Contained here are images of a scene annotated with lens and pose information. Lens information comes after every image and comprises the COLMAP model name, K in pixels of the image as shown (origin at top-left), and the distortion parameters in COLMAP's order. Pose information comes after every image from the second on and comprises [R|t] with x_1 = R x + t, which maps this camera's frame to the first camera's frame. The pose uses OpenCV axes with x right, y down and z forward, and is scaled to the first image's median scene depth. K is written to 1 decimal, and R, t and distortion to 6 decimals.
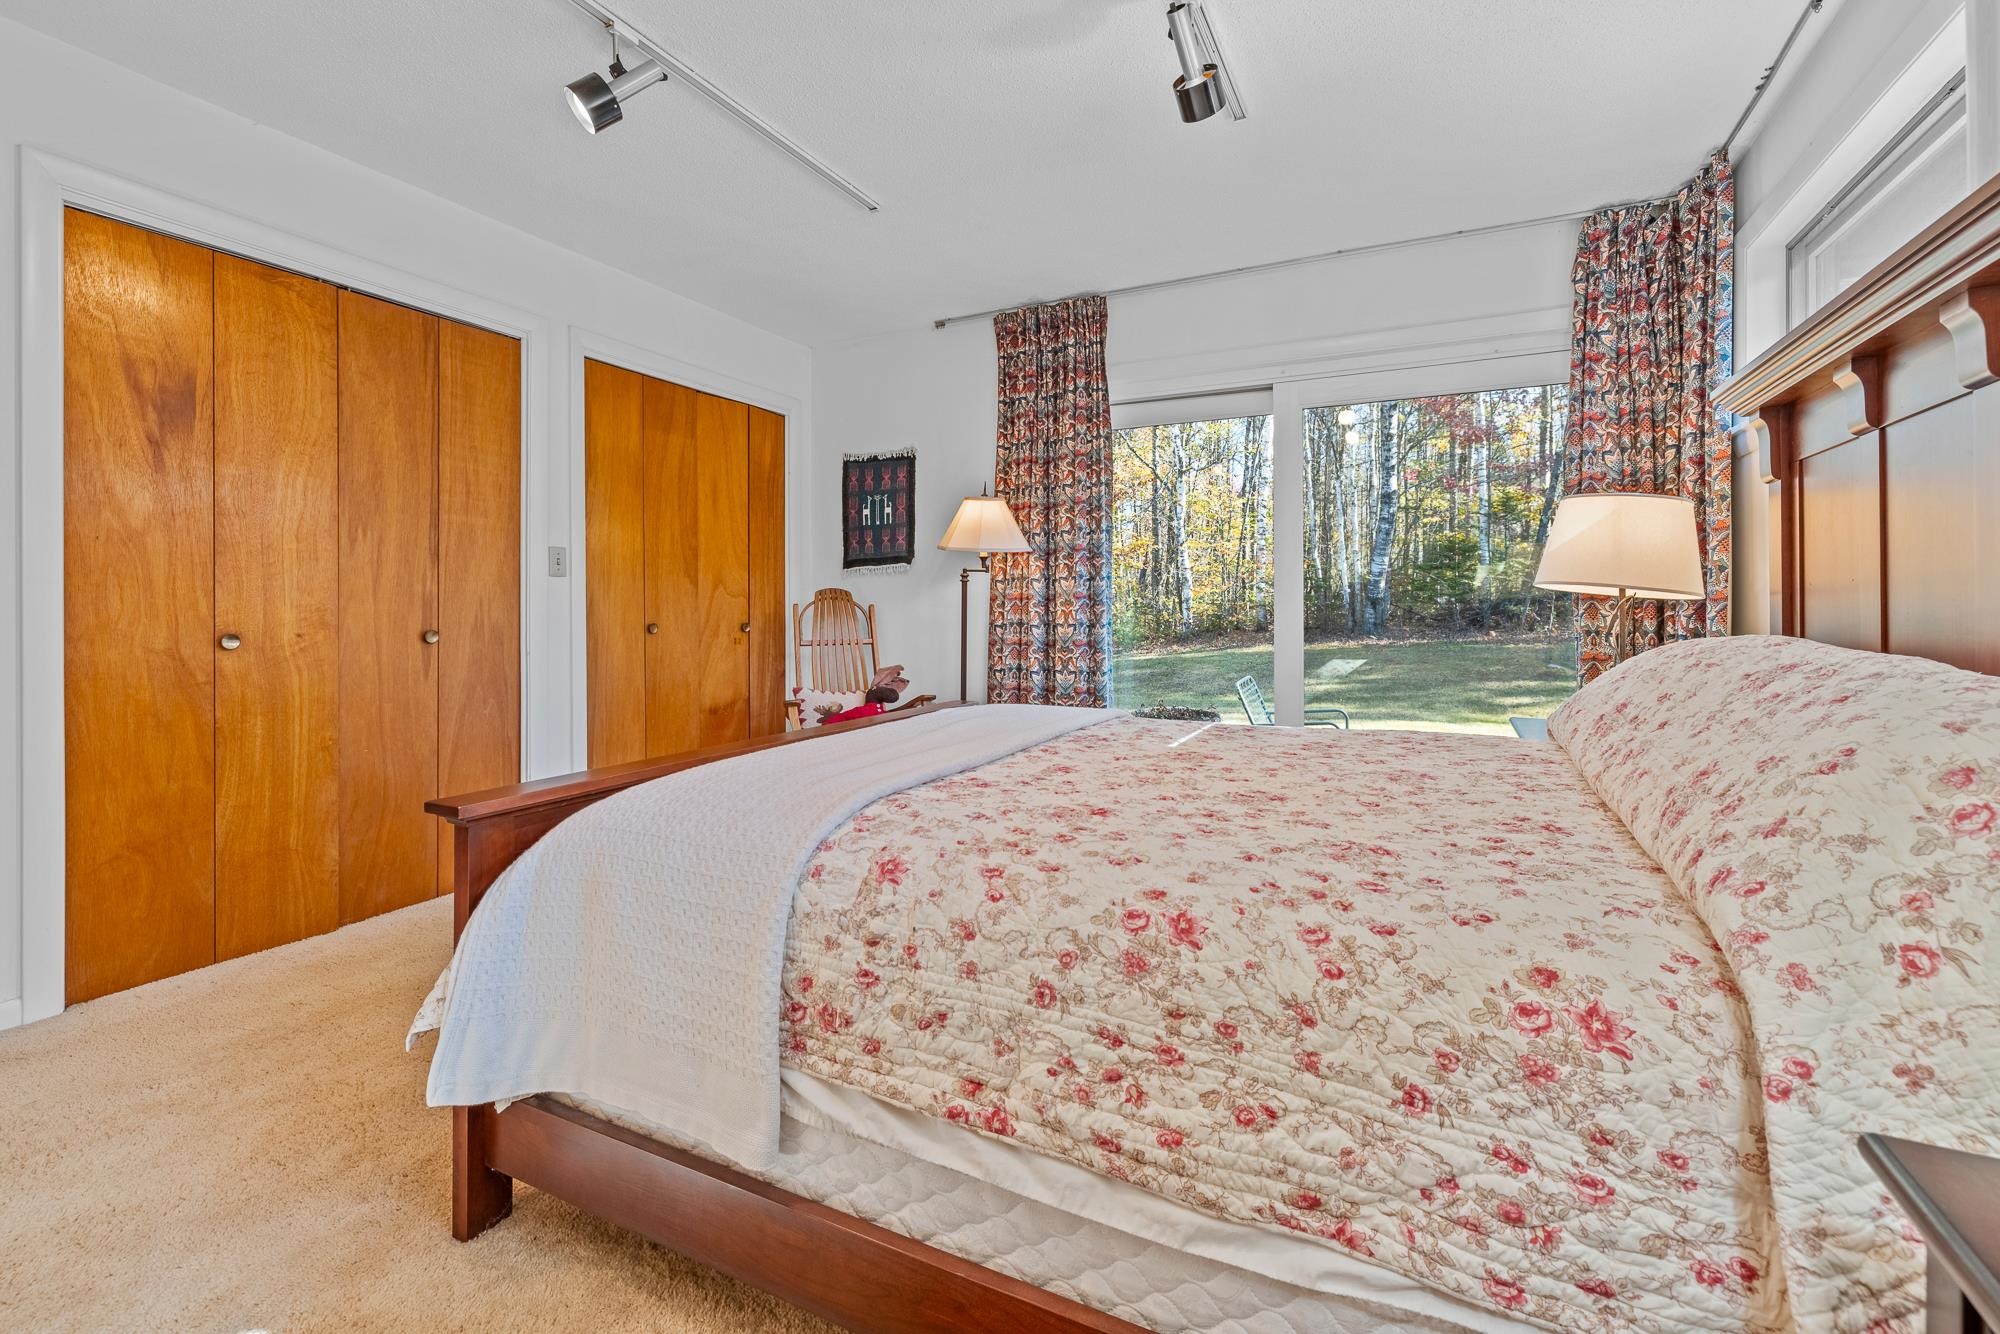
lens RADIAL K [[868.1, 0, 1022.6], [0, 868.1, 615.4], [0, 0, 1]] dist [0.000005, 0.000017]
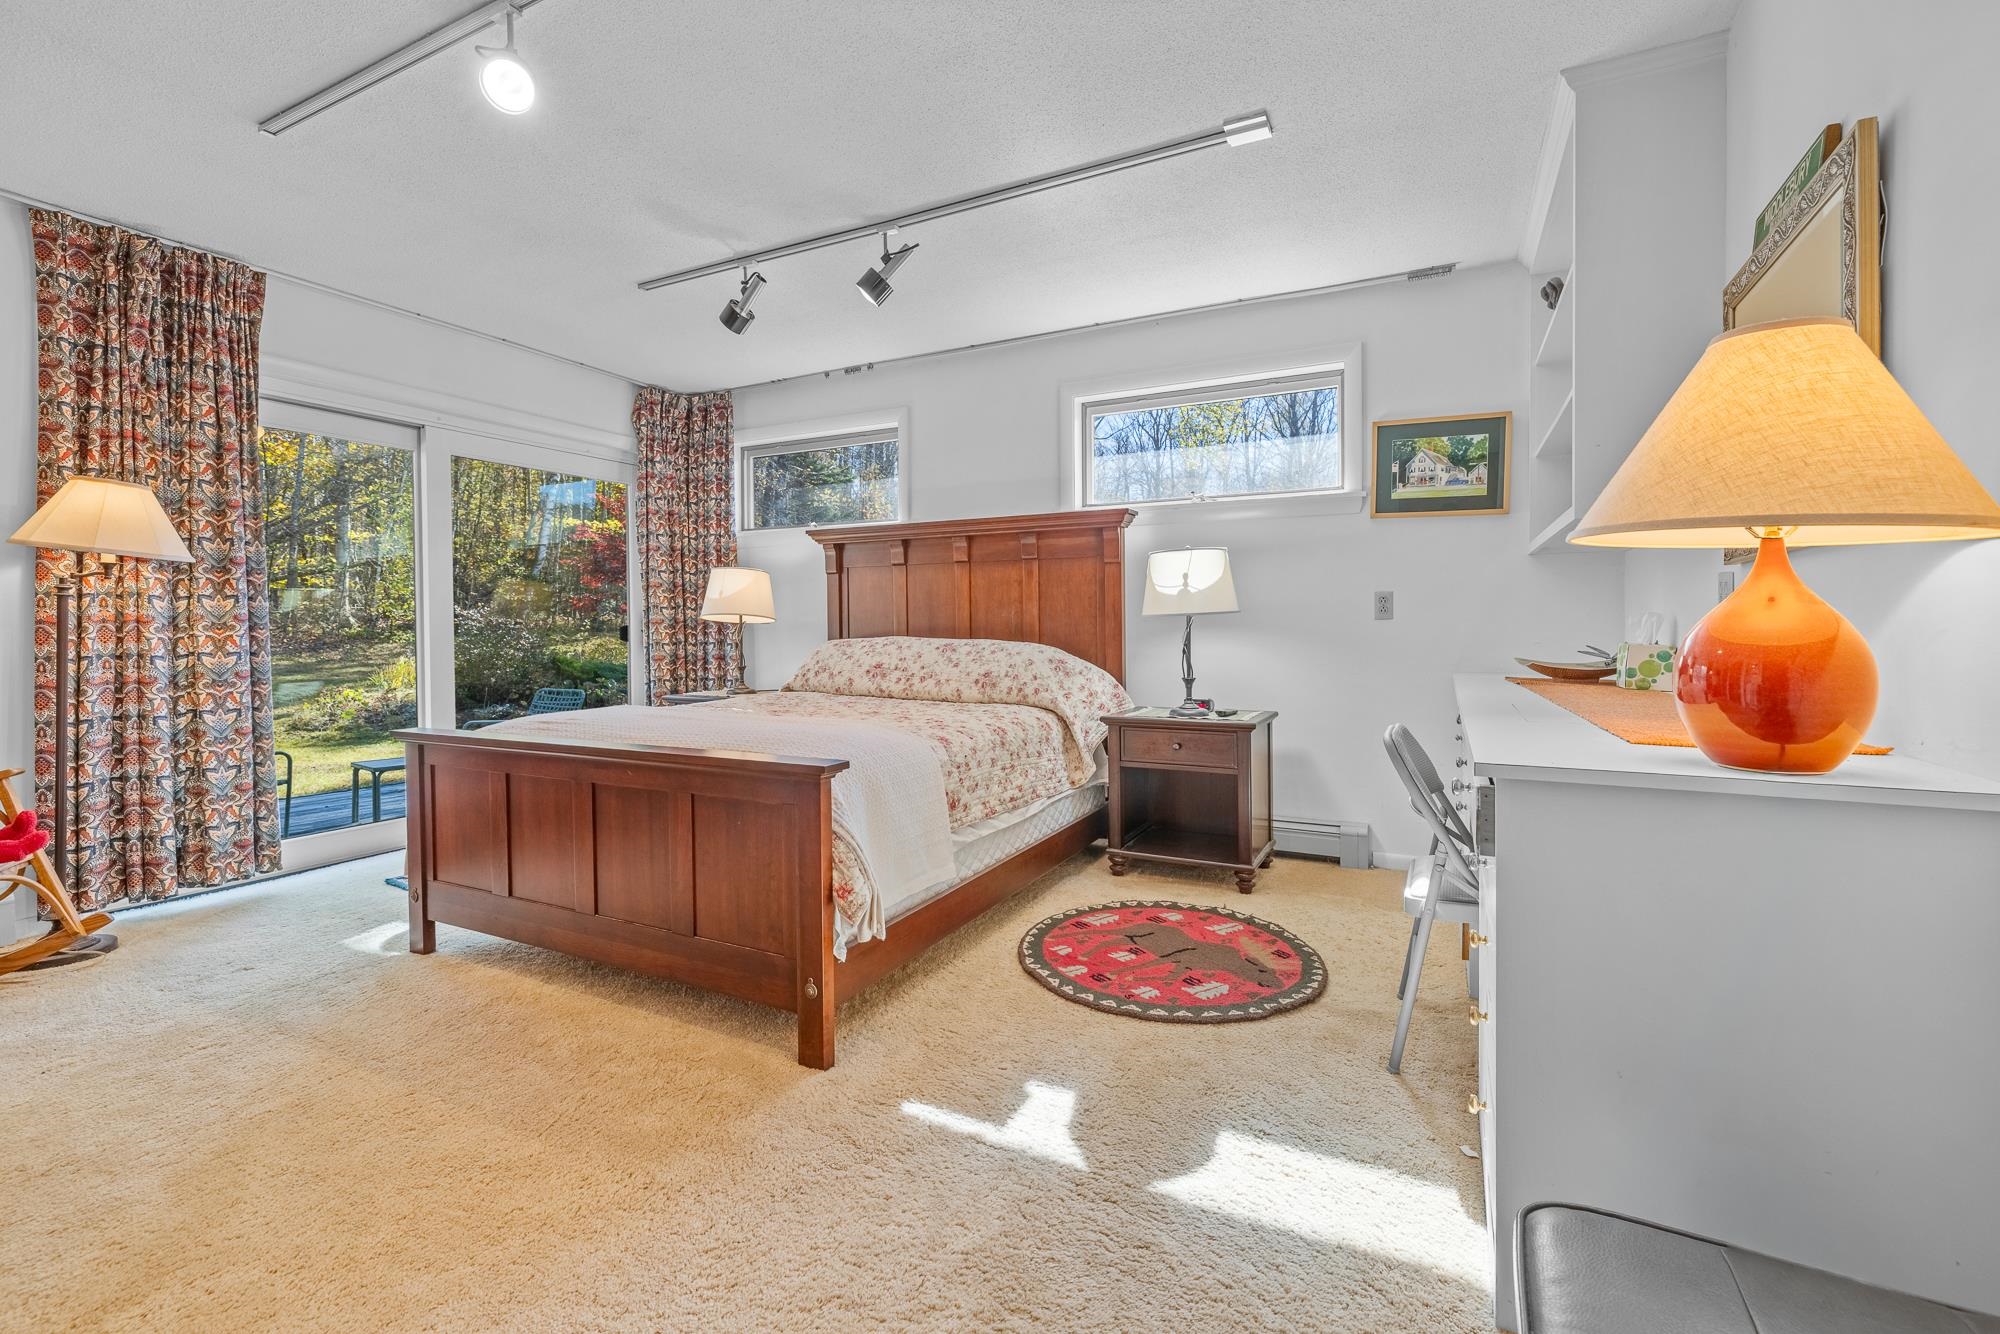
lens RADIAL K [[868.1, 0, 1004.6], [0, 868.1, 627.8], [0, 0, 1]] dist [0.000005, 0.000017]
pose [[0.025260, -0.000472, 0.999681, -0.733168], [0.014865, 0.999890, 0.000097, -0.002399], [-0.999570, 0.014858, 0.025264, 0.236490]]
